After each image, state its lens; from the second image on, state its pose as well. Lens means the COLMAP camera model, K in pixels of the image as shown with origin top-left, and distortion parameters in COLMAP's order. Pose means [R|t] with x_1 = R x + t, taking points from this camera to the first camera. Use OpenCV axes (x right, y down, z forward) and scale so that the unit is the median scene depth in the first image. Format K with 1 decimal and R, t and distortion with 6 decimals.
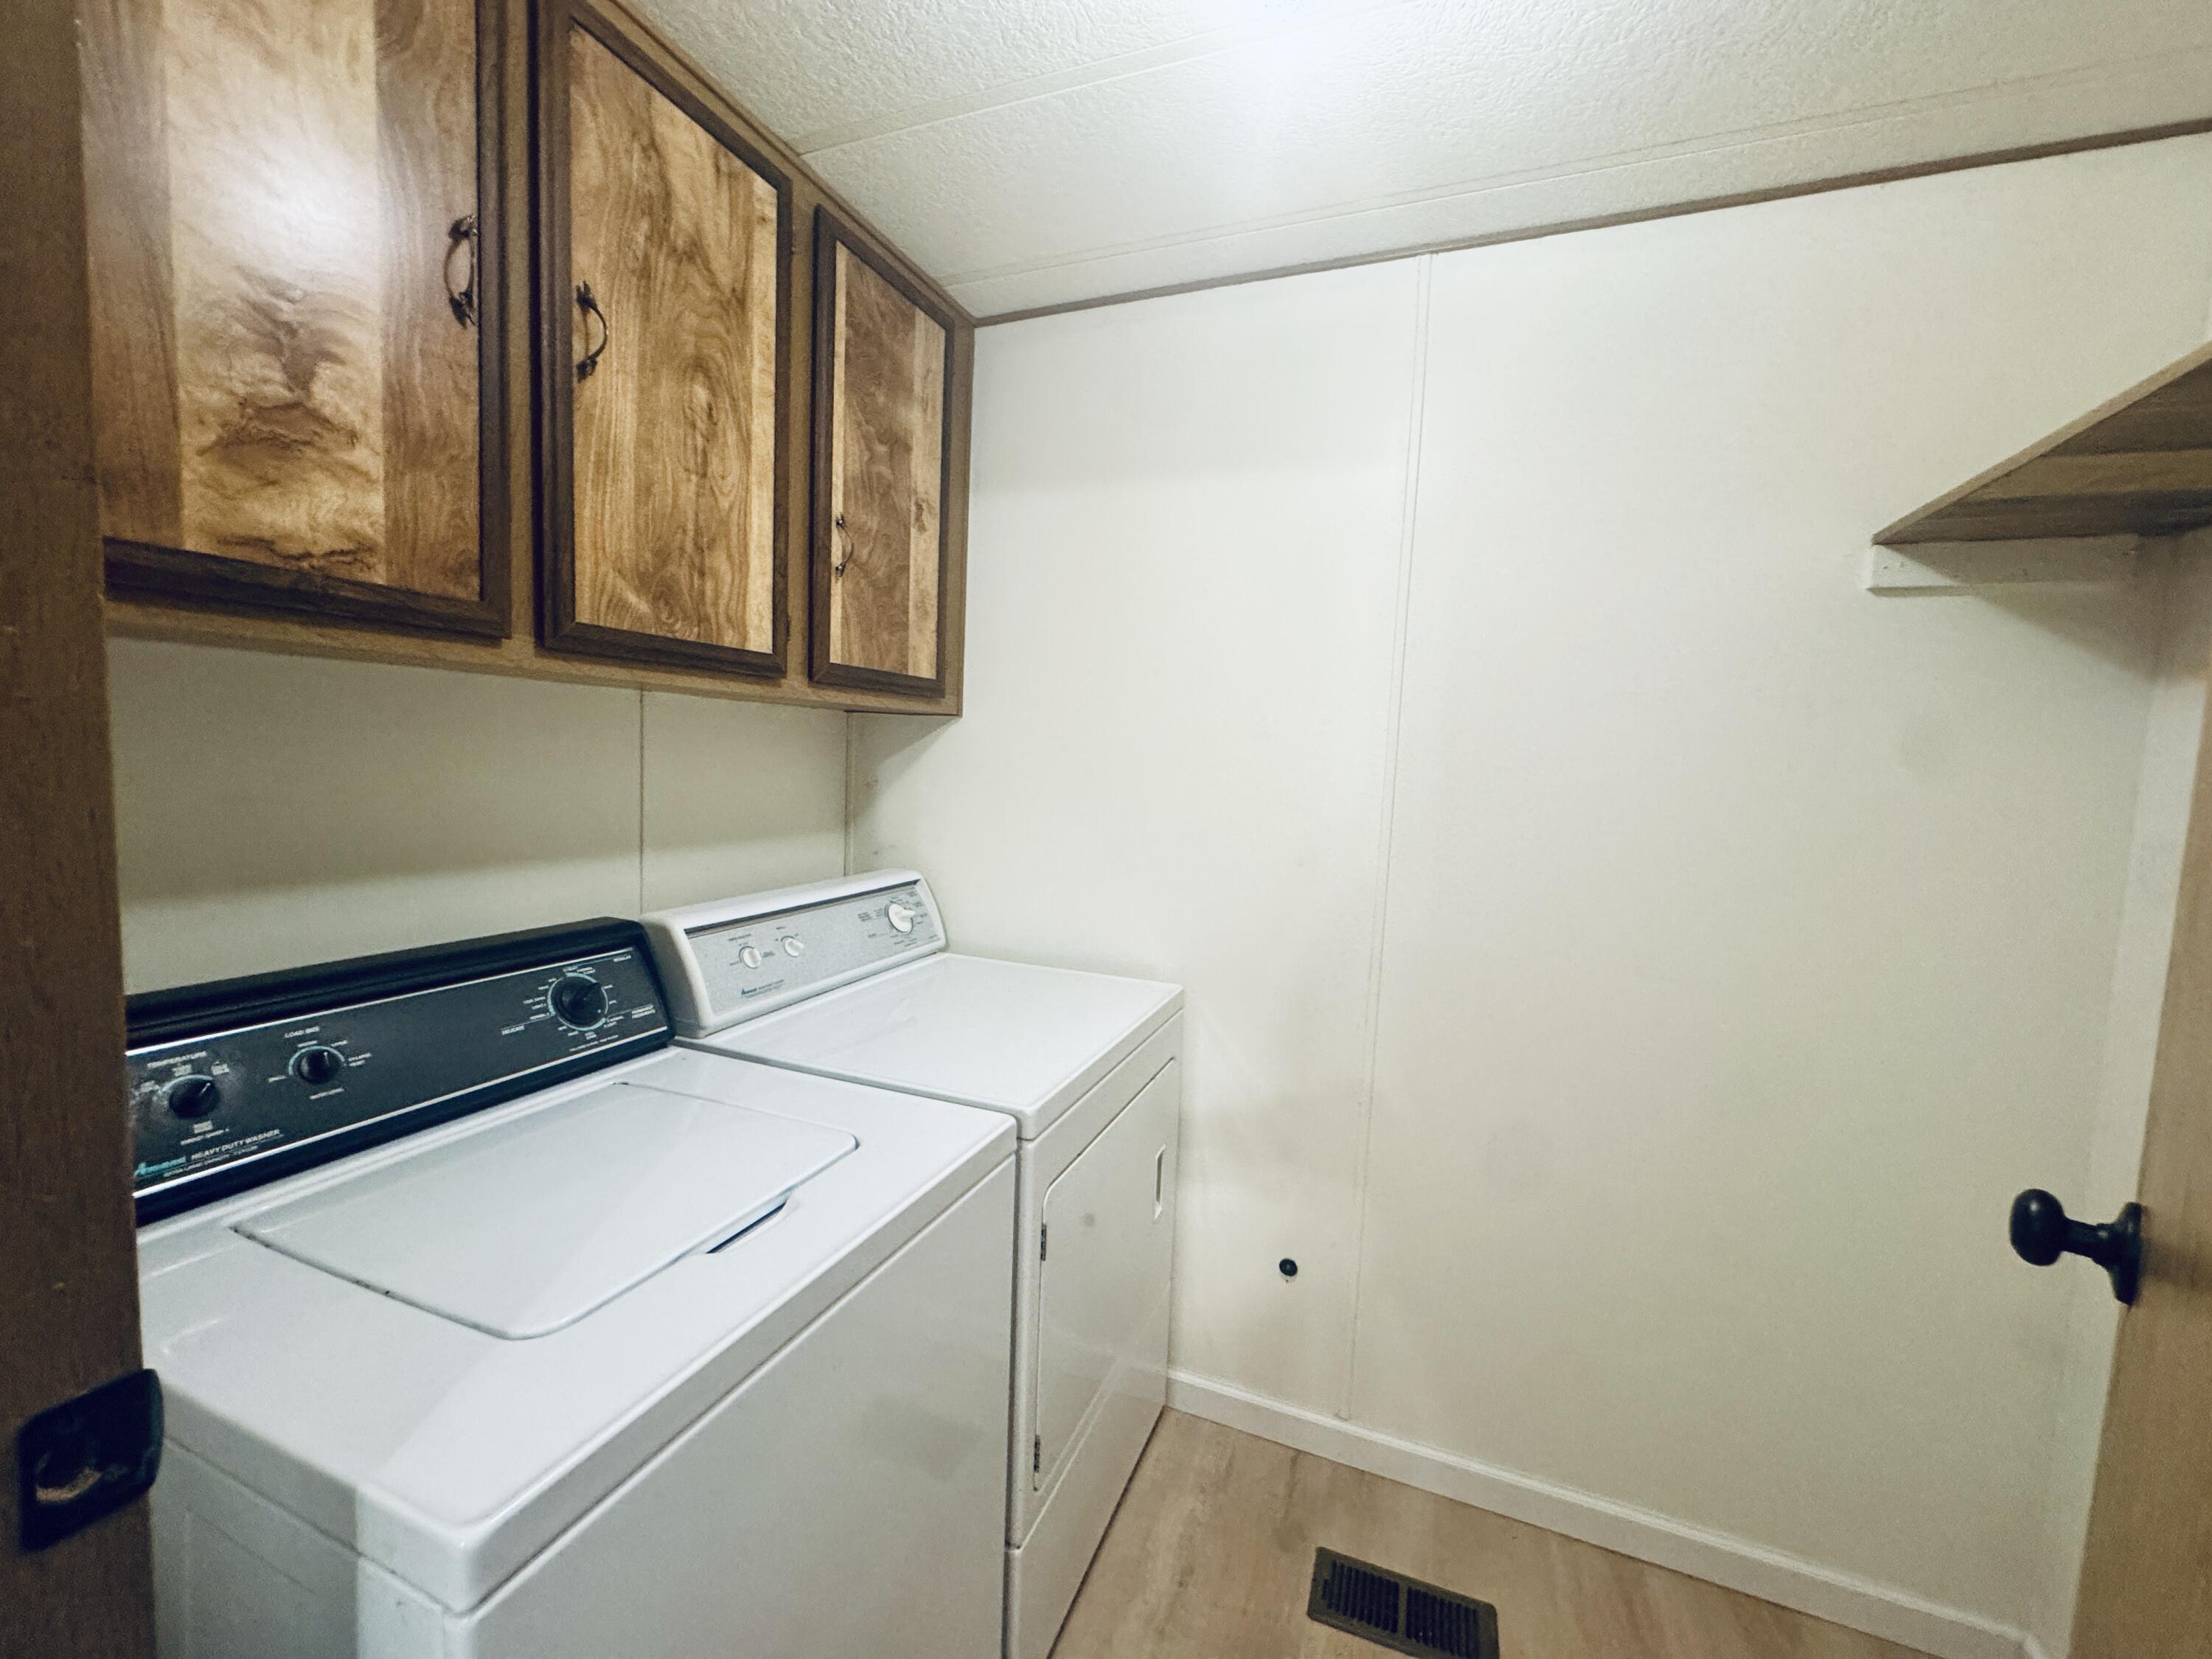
lens RADIAL K [[886.6, 0, 1112.2], [0, 886.6, 833.0], [0, 0, 1]] dist [-0.002630, -0.000100]
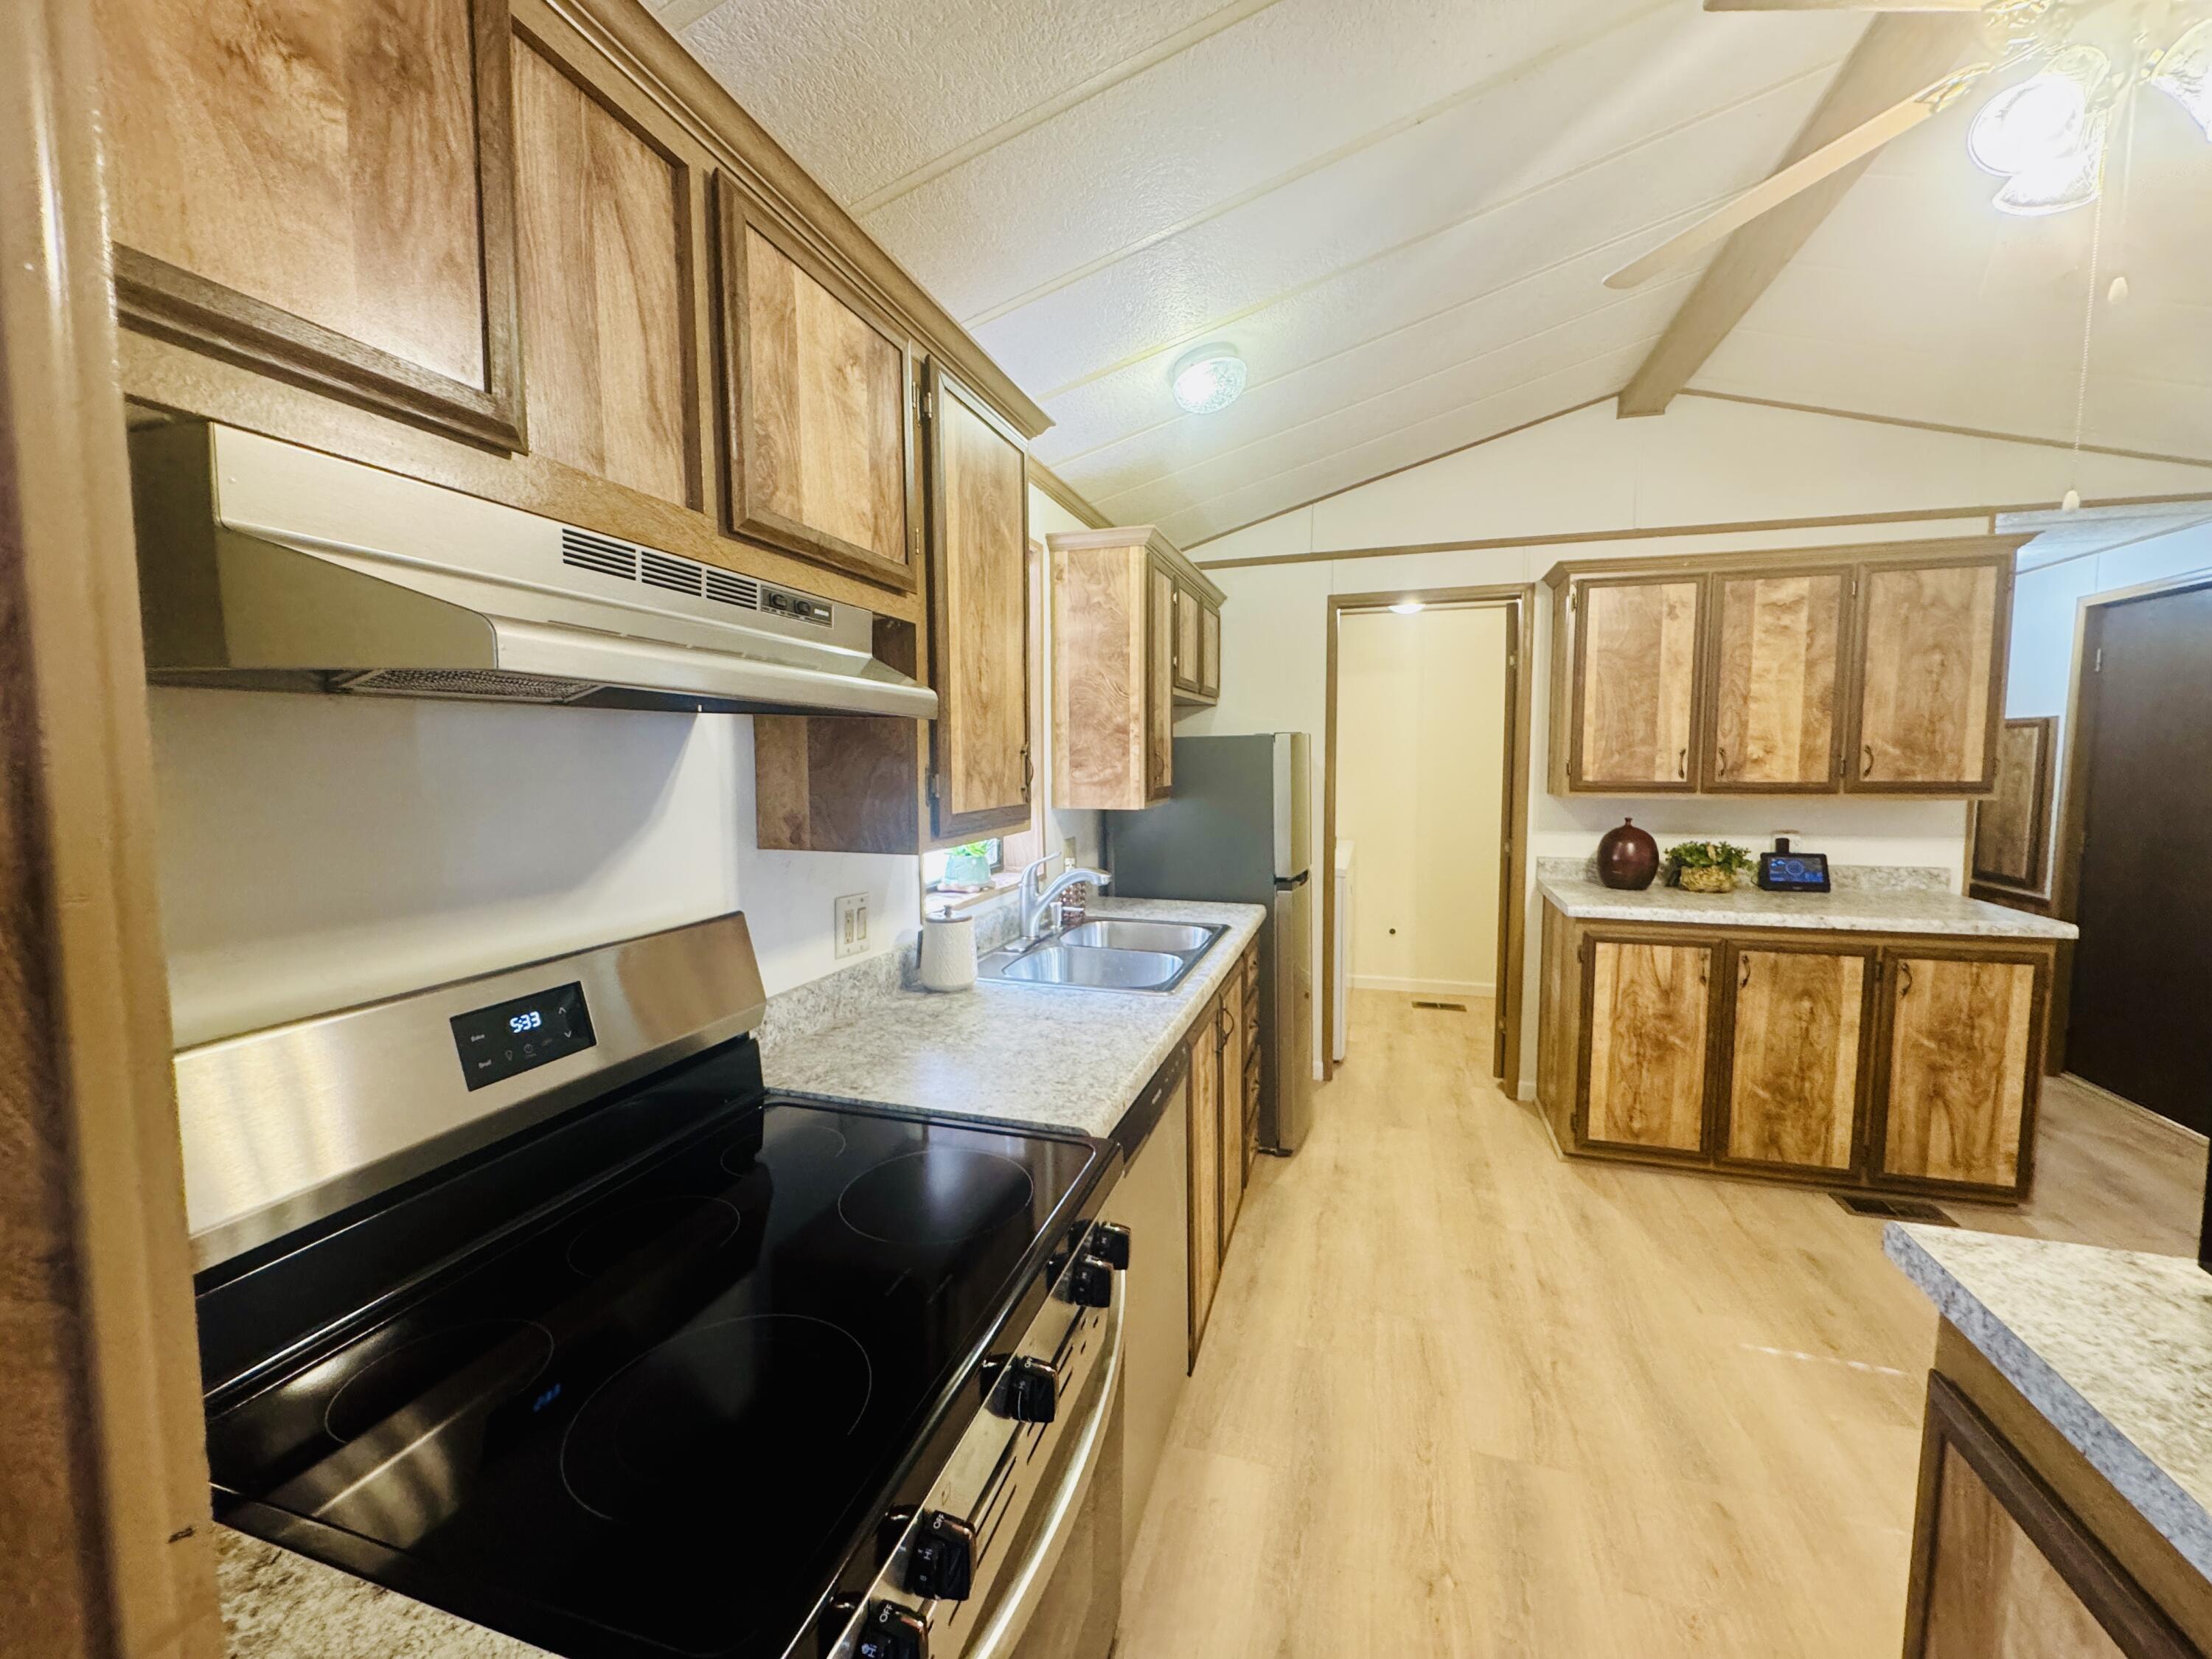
lens RADIAL K [[886.6, 0, 1128.7], [0, 886.6, 833.4], [0, 0, 1]] dist [-0.002630, -0.000100]
pose [[0.086502, 0.037801, -0.995534, 1.698880], [-0.071536, 0.996936, 0.031639, 0.048623], [0.993680, 0.068480, 0.088941, -1.303333]]
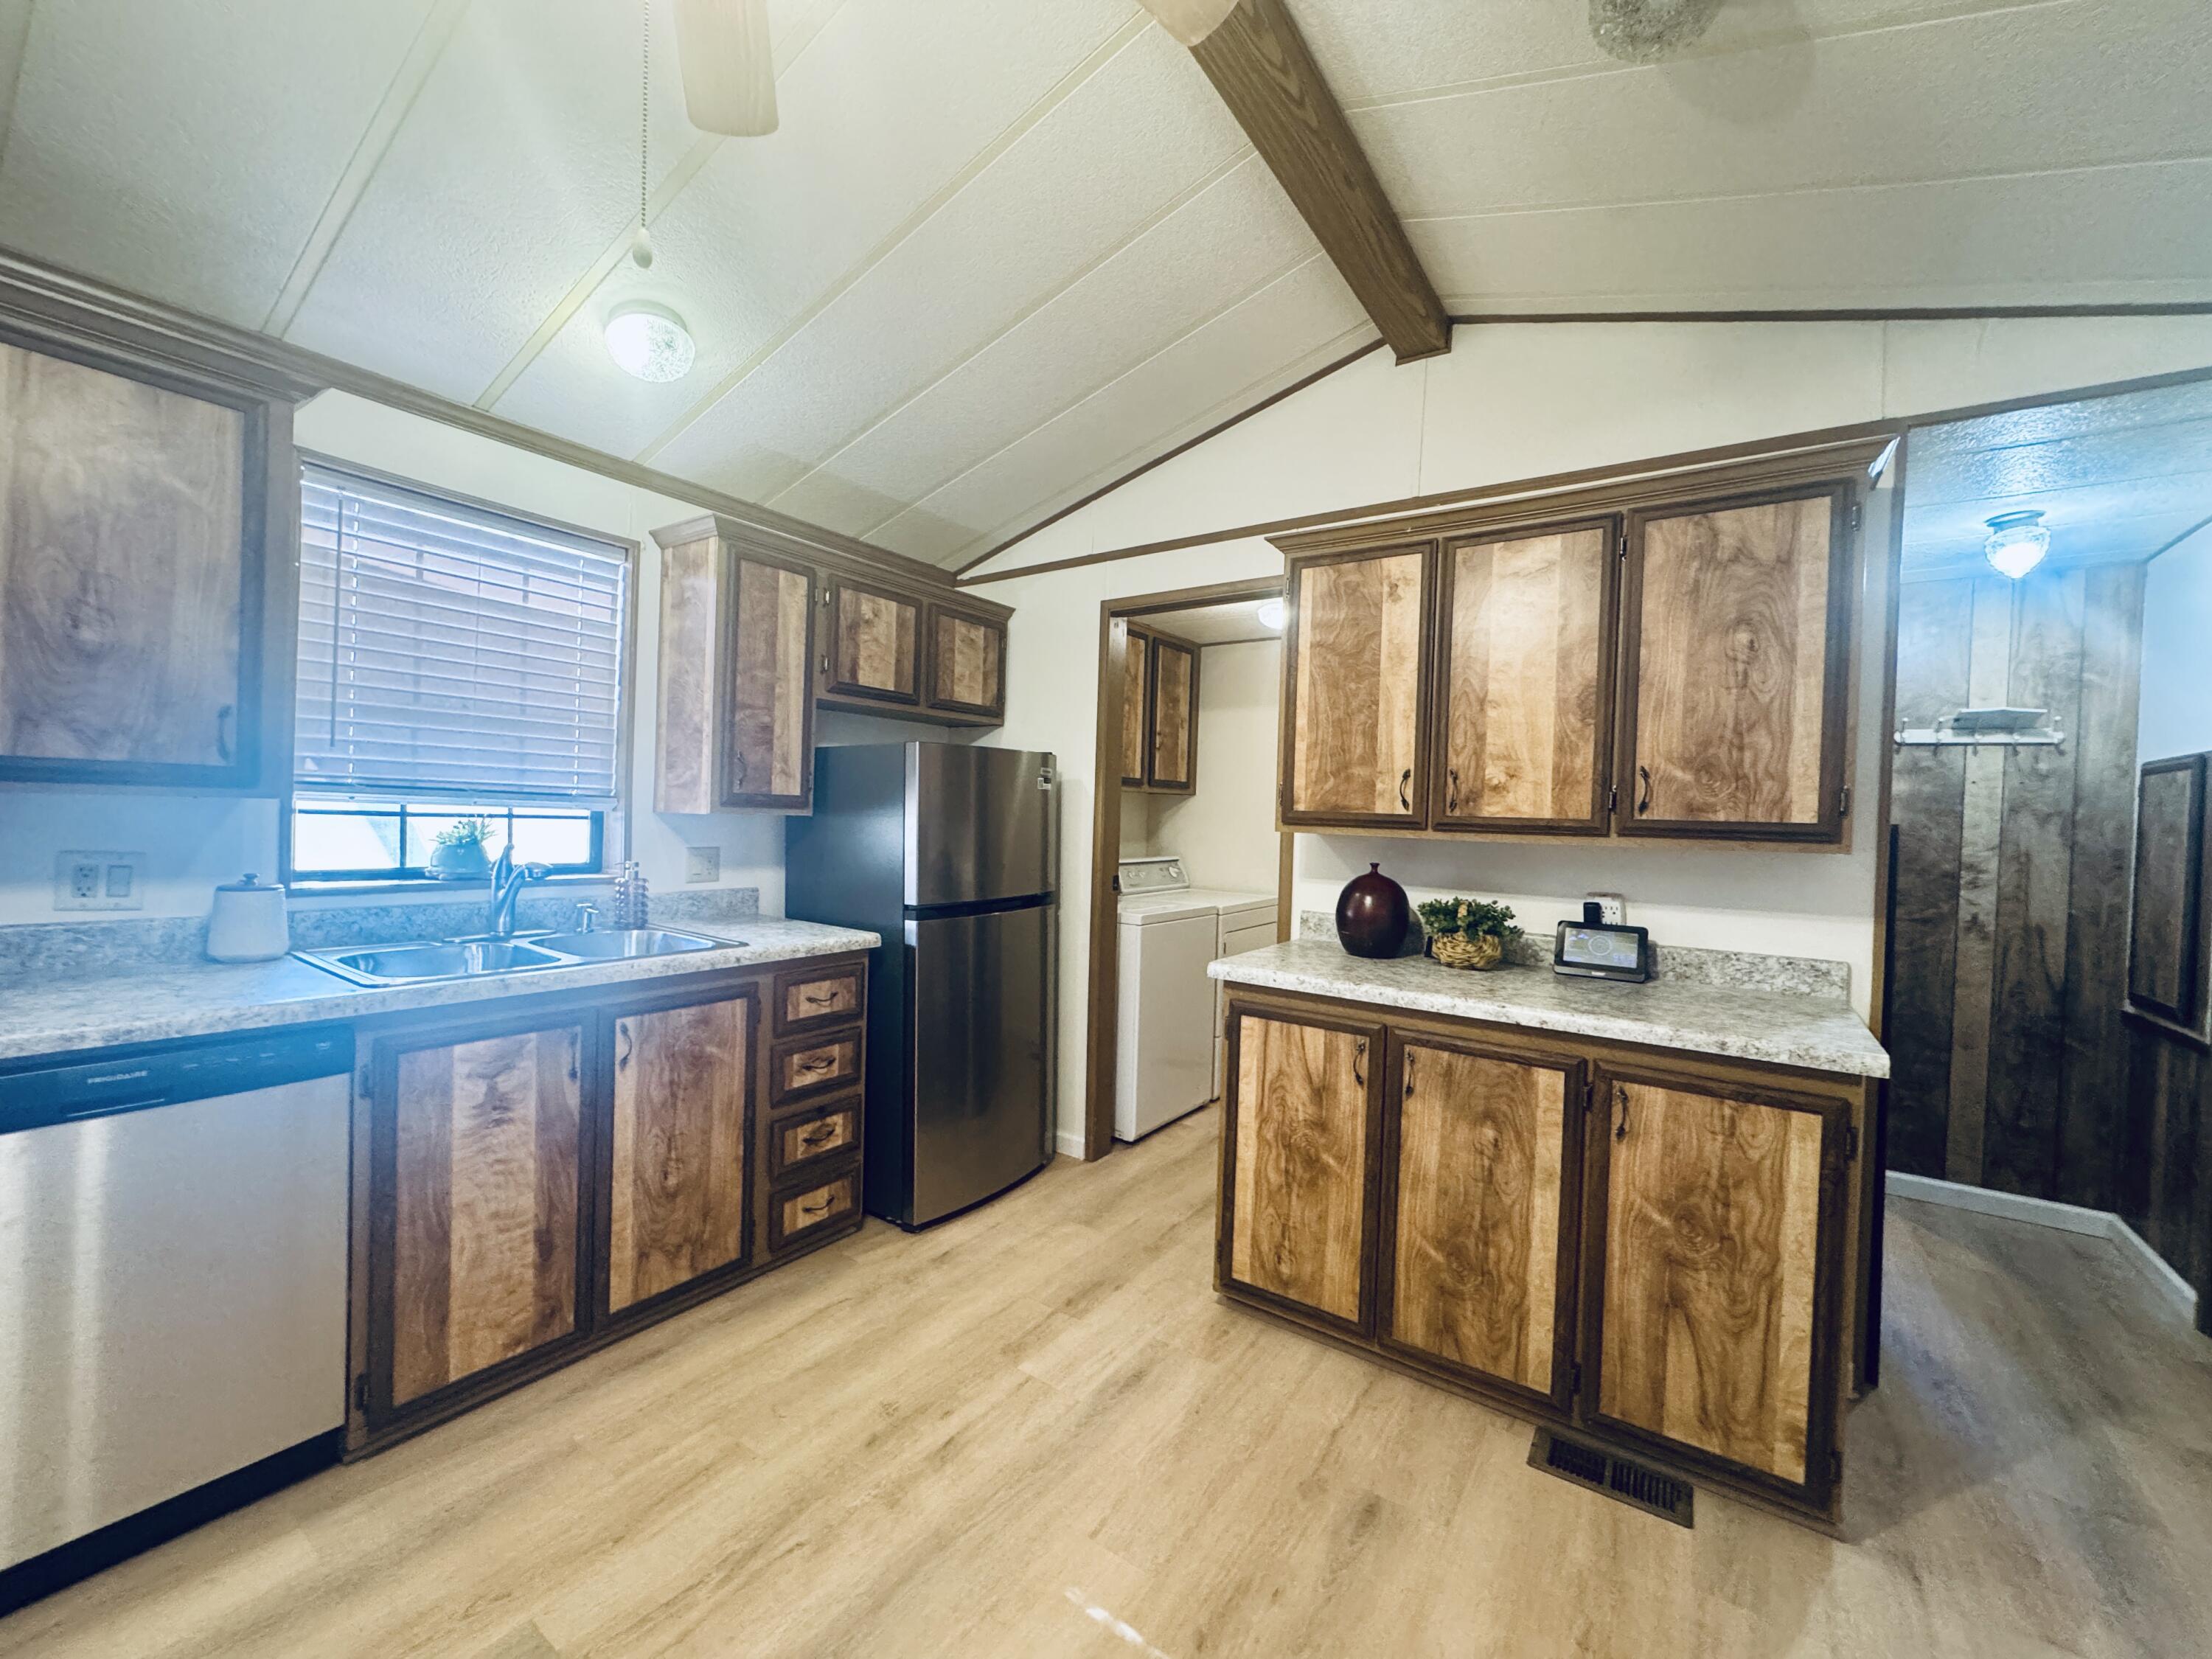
lens RADIAL K [[886.6, 0, 1109.8], [0, 886.6, 832.5], [0, 0, 1]] dist [-0.002630, -0.000100]
pose [[-0.214607, -0.037920, -0.975964, 1.298140], [-0.123920, 0.992228, -0.011303, 0.006653], [0.968807, 0.118516, -0.217638, 0.291154]]
